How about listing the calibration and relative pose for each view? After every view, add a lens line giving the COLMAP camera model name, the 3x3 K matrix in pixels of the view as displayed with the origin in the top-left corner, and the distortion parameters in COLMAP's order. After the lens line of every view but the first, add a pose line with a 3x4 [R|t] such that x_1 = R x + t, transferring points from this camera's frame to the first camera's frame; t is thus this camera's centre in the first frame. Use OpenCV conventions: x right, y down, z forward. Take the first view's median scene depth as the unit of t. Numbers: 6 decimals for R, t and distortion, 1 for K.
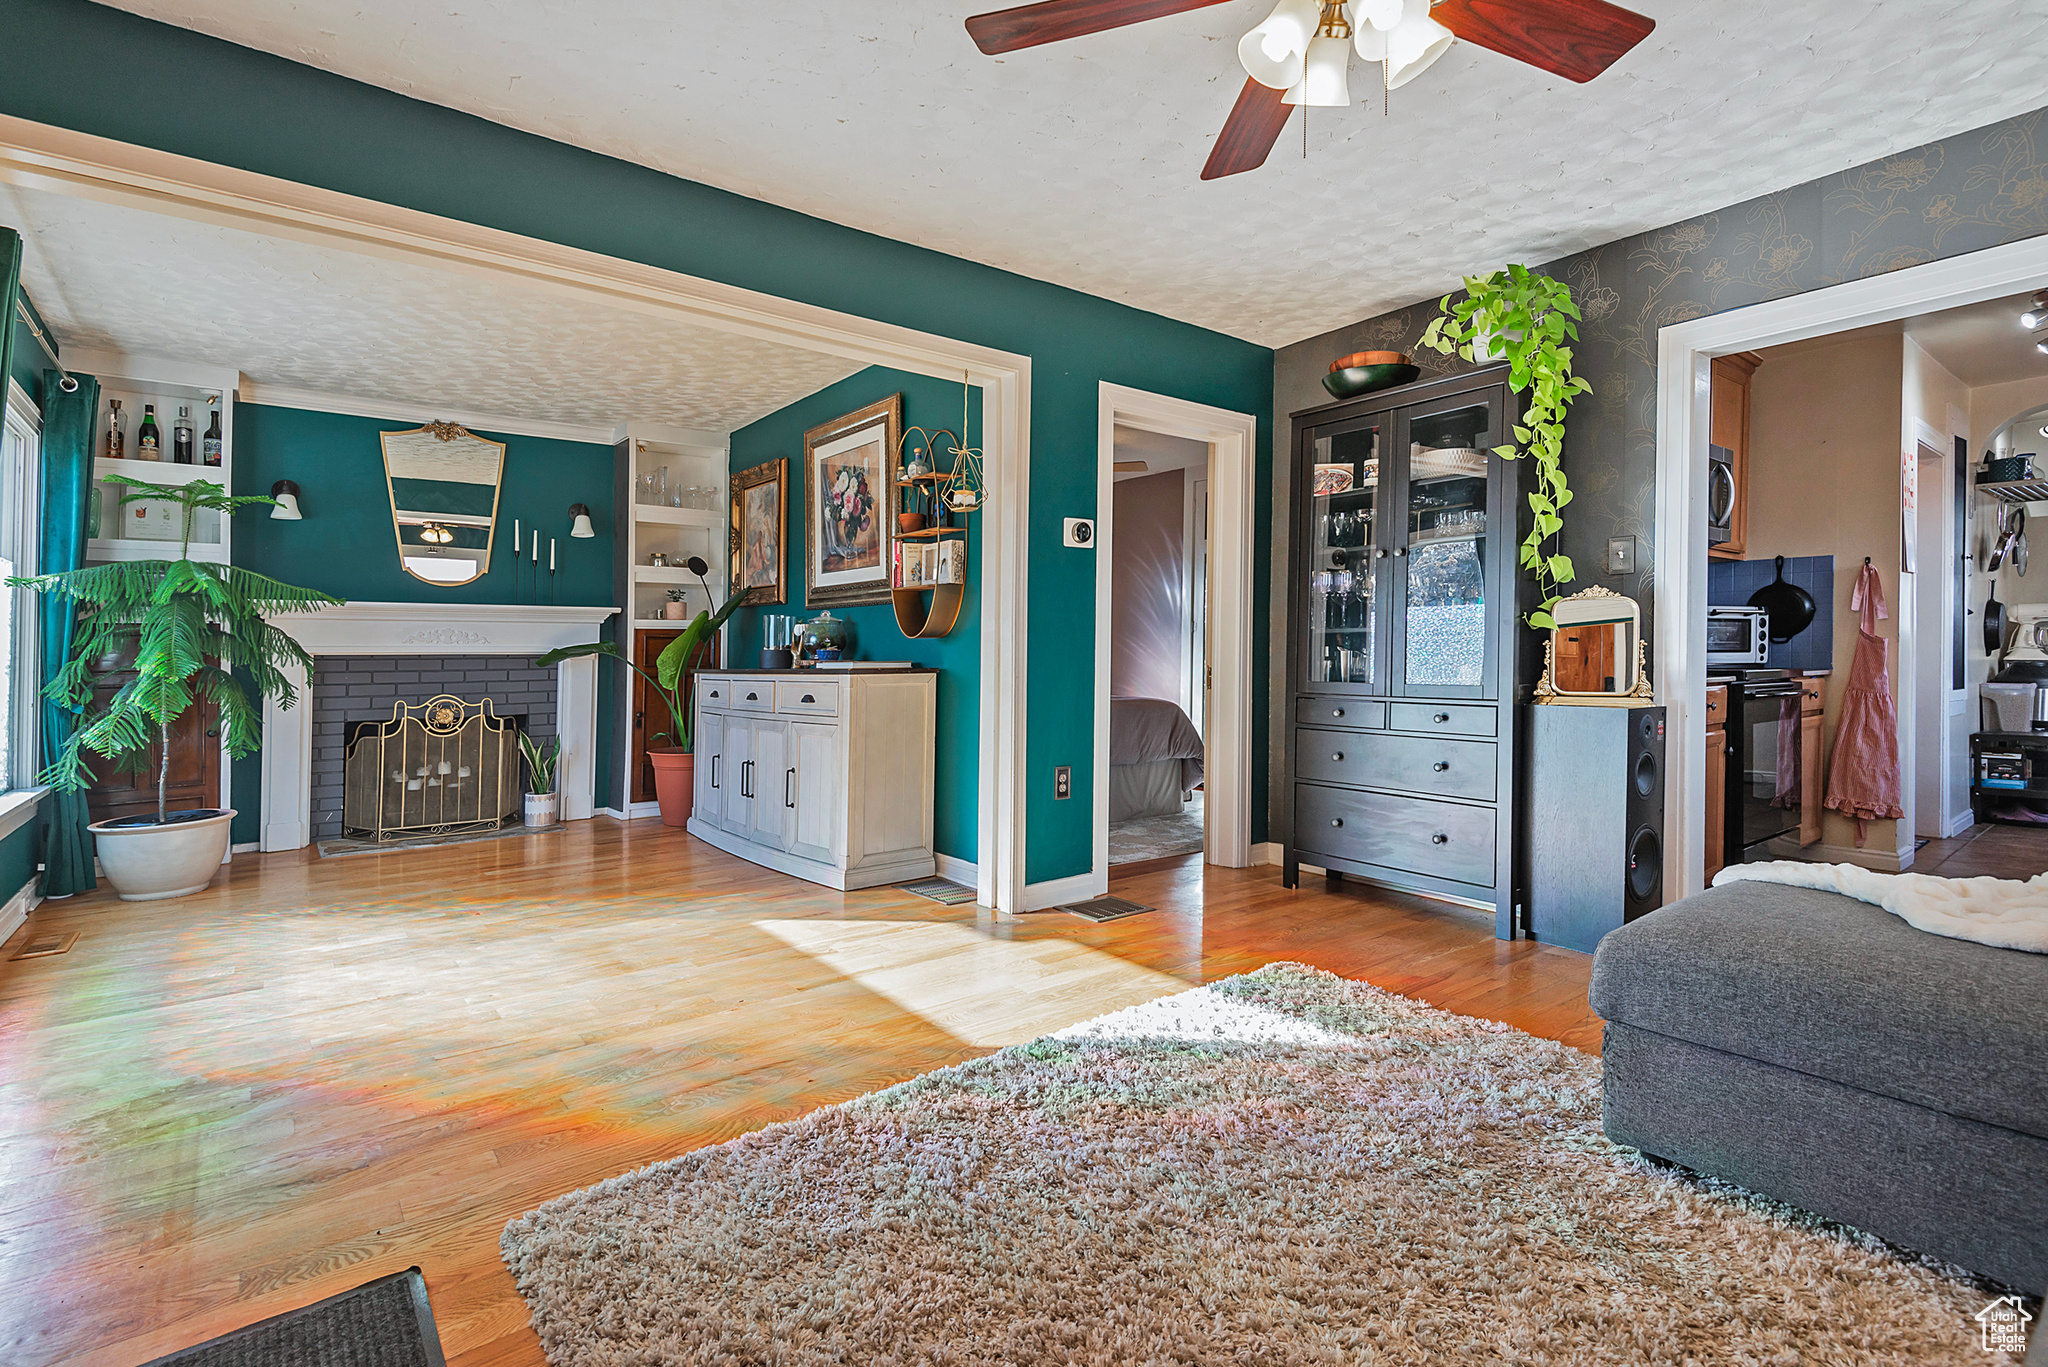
lens RADIAL K [[938.3, 0, 1038.7], [0, 938.3, 639.2], [0, 0, 1]] dist [0.022265, -0.013104]
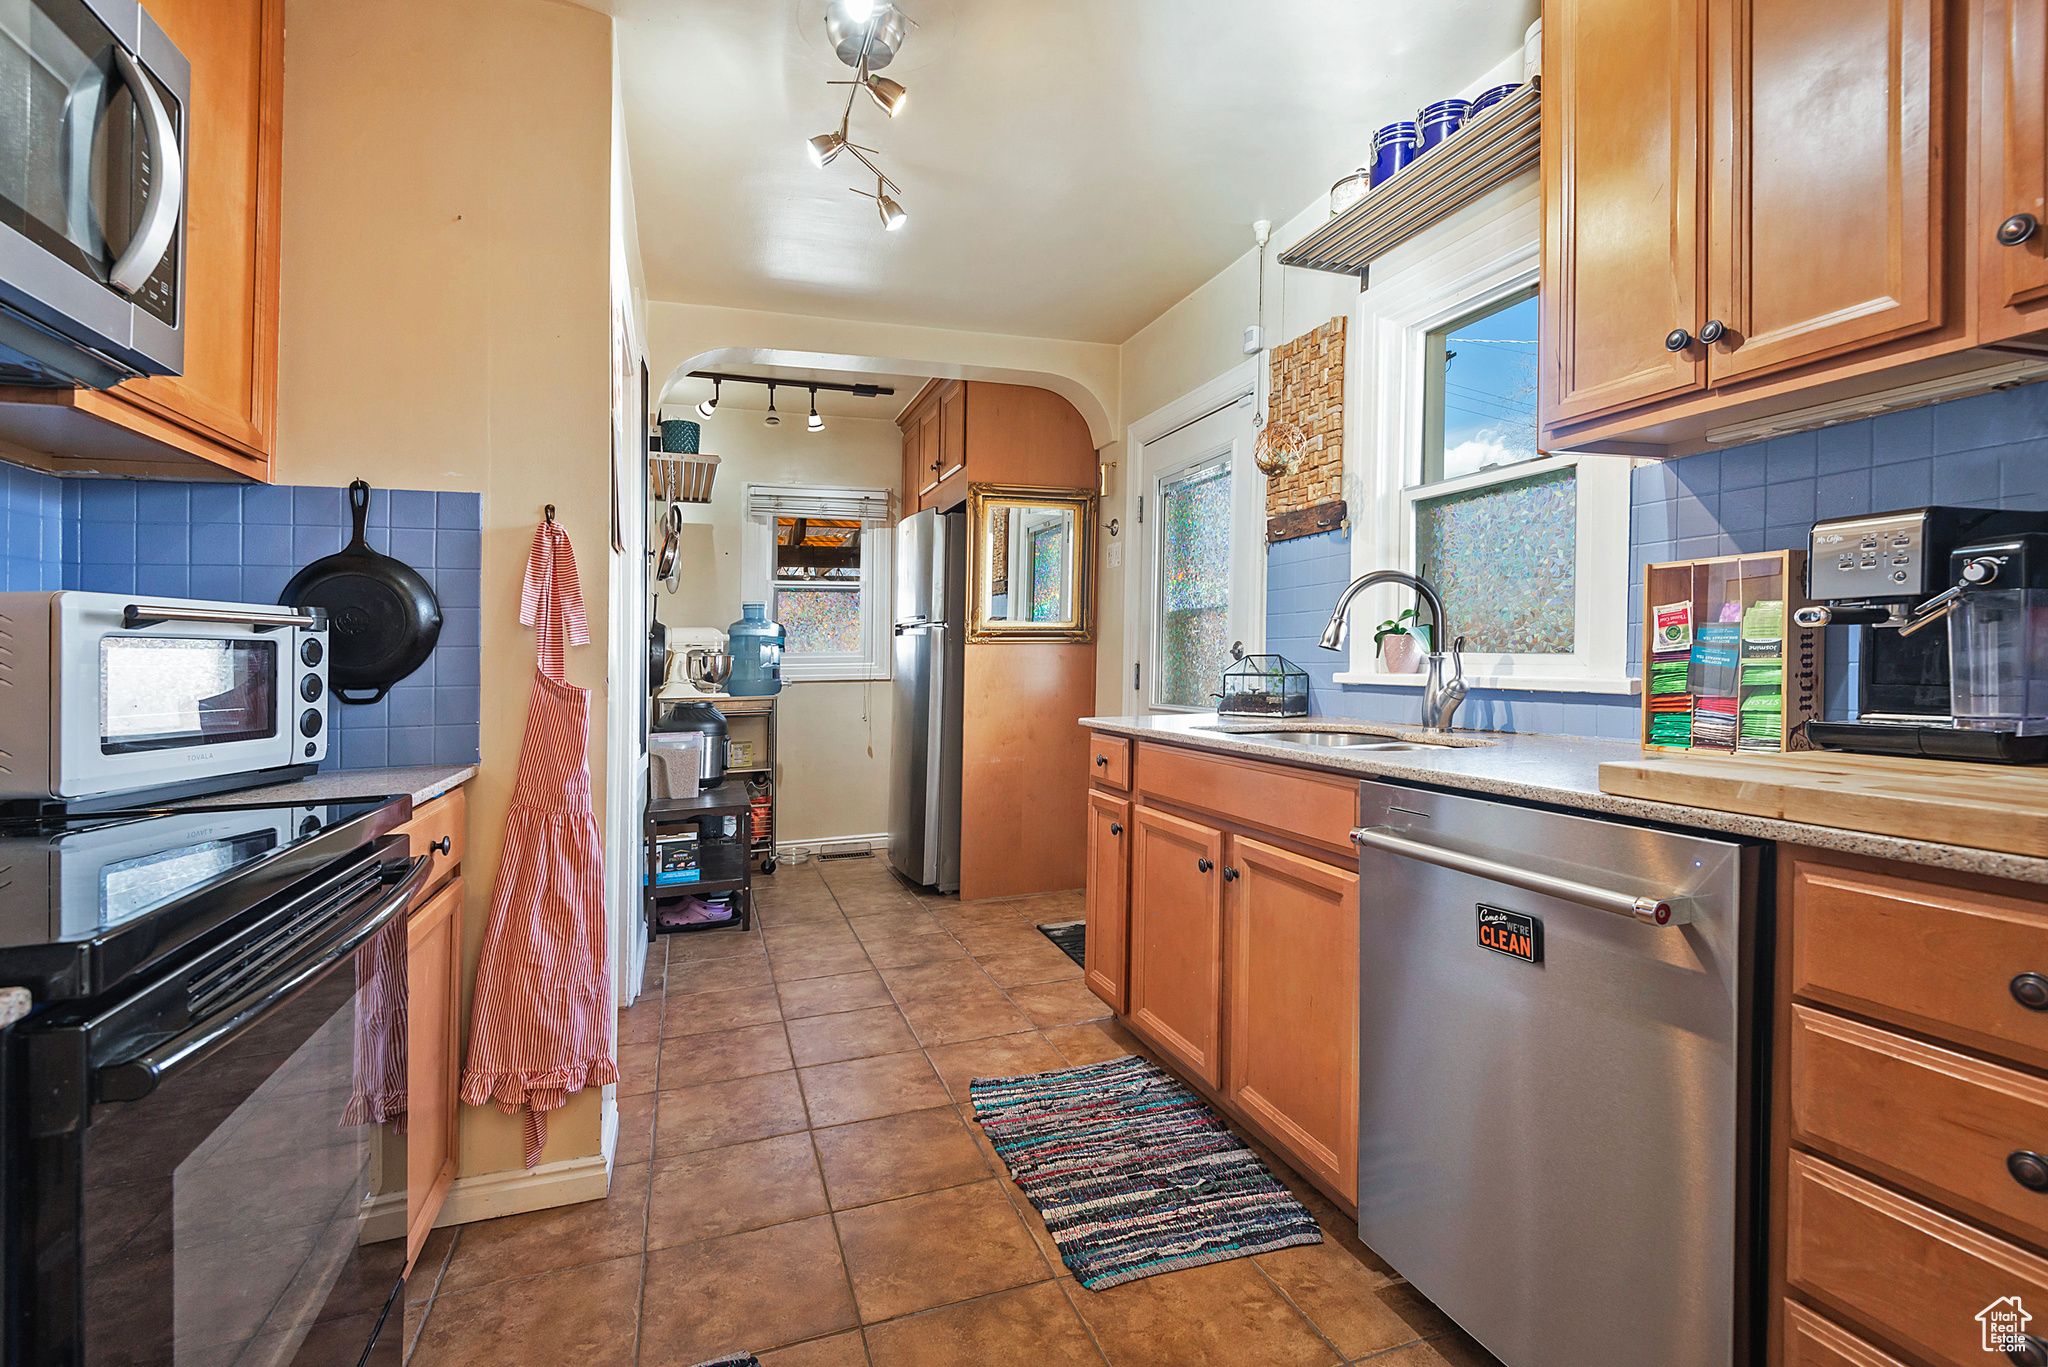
lens RADIAL K [[938.3, 0, 1015.9], [0, 938.3, 665.8], [0, 0, 1]] dist [0.022265, -0.013104]
pose [[0.326949, -0.005097, 0.945028, 0.515079], [-0.002835, 0.999976, 0.006374, -0.015169], [-0.945038, -0.004763, 0.326926, 0.631987]]
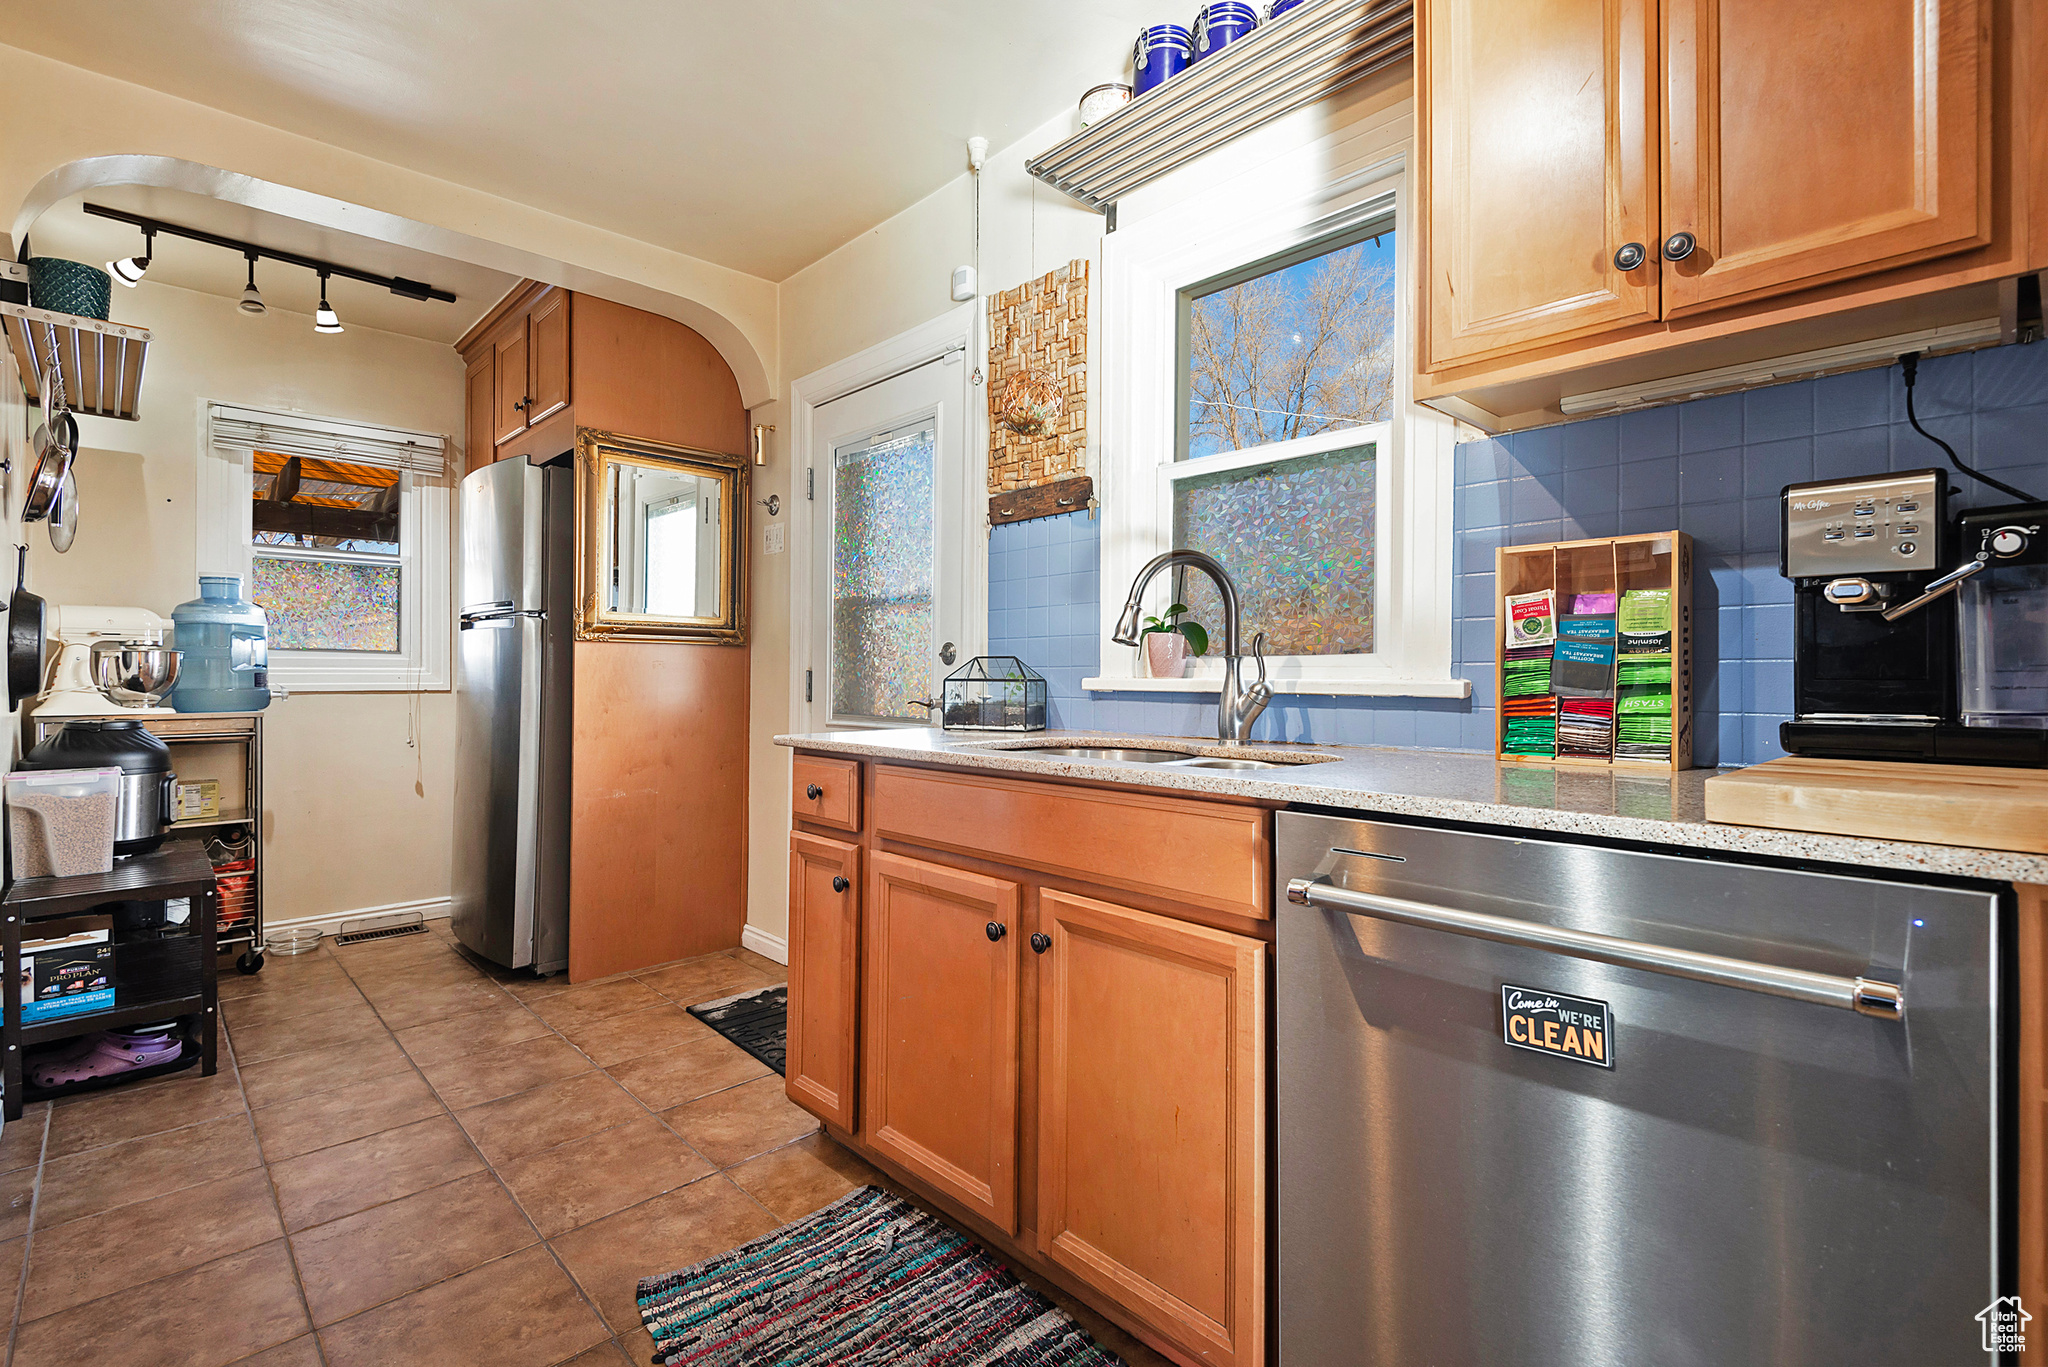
lens RADIAL K [[938.3, 0, 999.1], [0, 938.3, 708.5], [0, 0, 1]] dist [0.022265, -0.013104]
pose [[-0.081623, -0.026549, 0.996310, 0.661108], [-0.013603, 0.999582, 0.025521, -0.002173], [-0.996570, -0.011470, -0.081950, 0.731487]]
